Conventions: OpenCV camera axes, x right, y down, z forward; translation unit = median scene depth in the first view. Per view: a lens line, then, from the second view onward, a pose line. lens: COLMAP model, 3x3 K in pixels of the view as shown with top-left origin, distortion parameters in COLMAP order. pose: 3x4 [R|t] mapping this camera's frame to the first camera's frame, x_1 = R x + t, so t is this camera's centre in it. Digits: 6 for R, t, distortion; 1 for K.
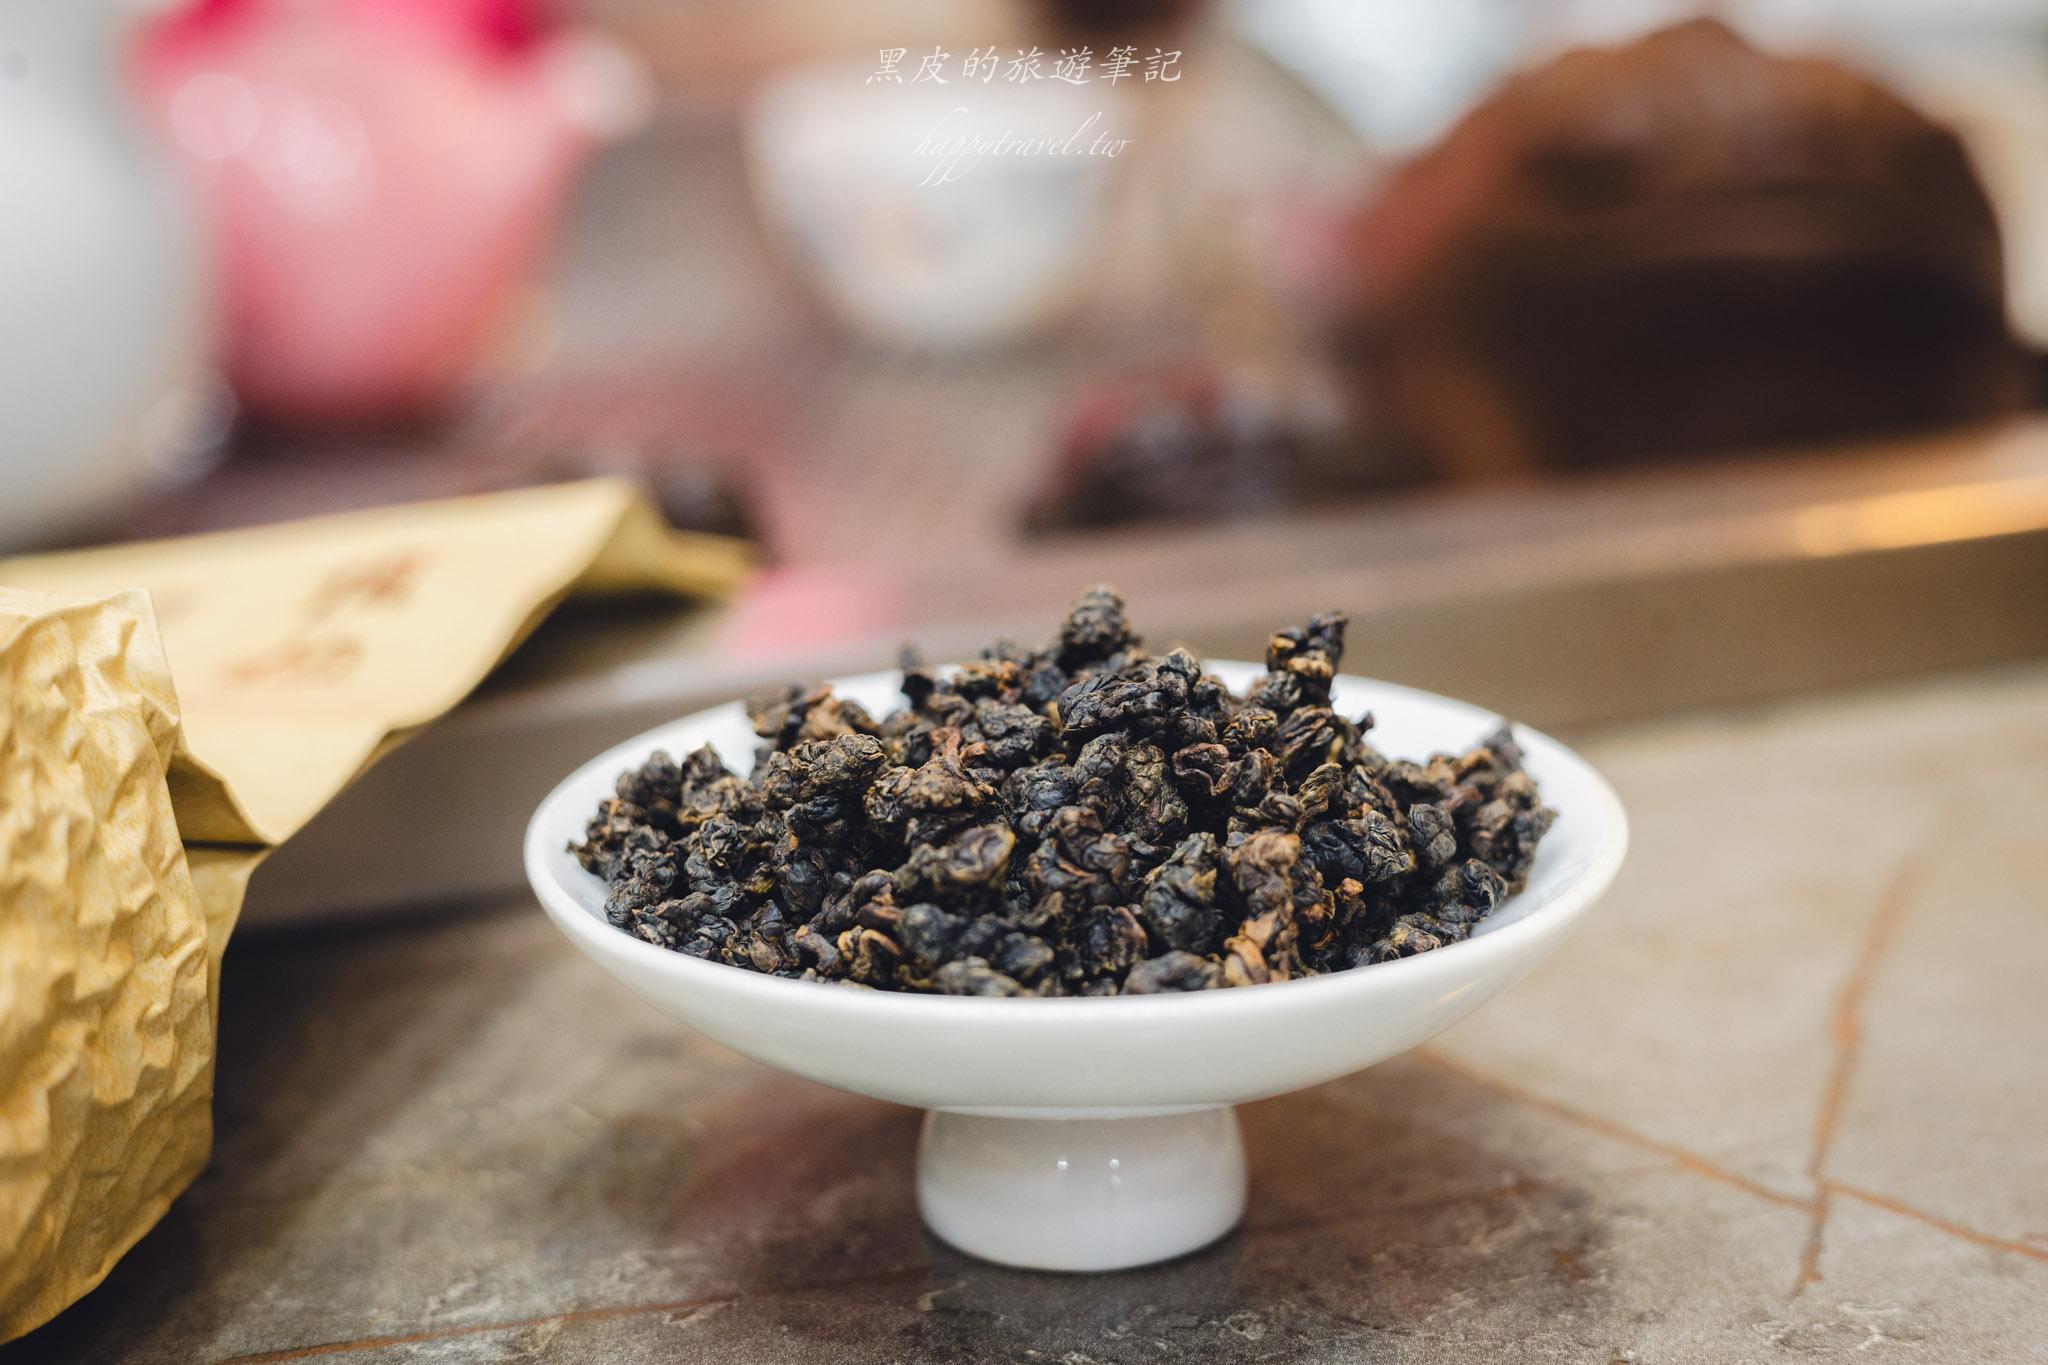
lens RADIAL K [[3086.7, 0, 1034.5], [0, 3086.7, 679.6], [0, 0, 1]] dist [-0.017919, 0.000000]
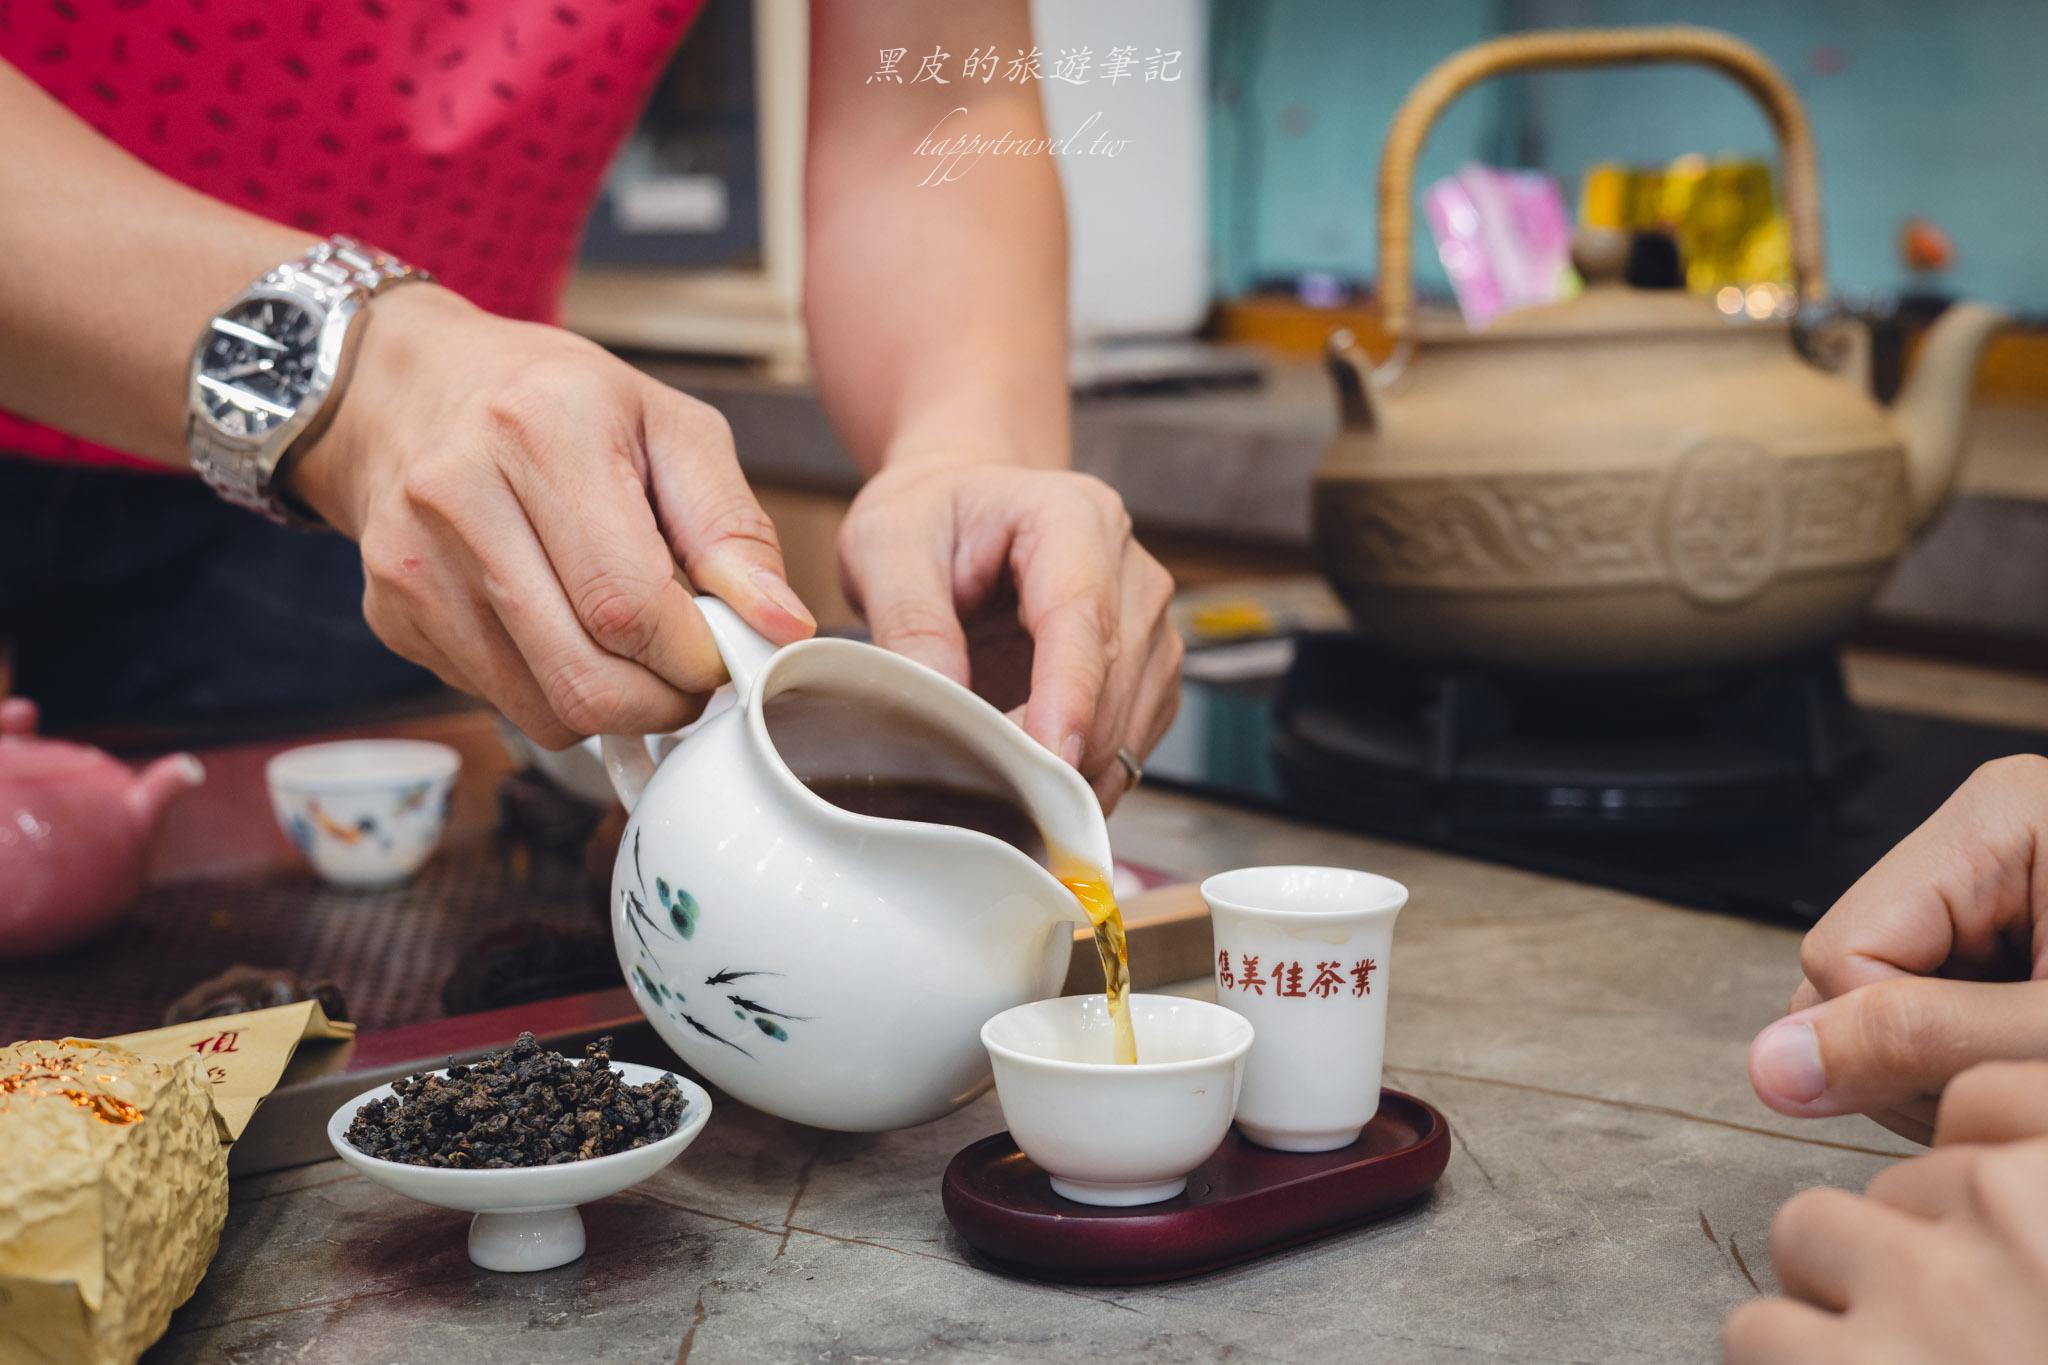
lens RADIAL K [[3086.7, 0, 1041.1], [0, 3086.7, 687.0], [0, 0, 1]] dist [-0.017919, 0.000000]
pose [[0.968092, -0.029634, 0.248838, -0.233760], [0.059645, 0.991695, -0.113944, 0.007351], [-0.243395, 0.125150, 0.961819, -2.042043]]
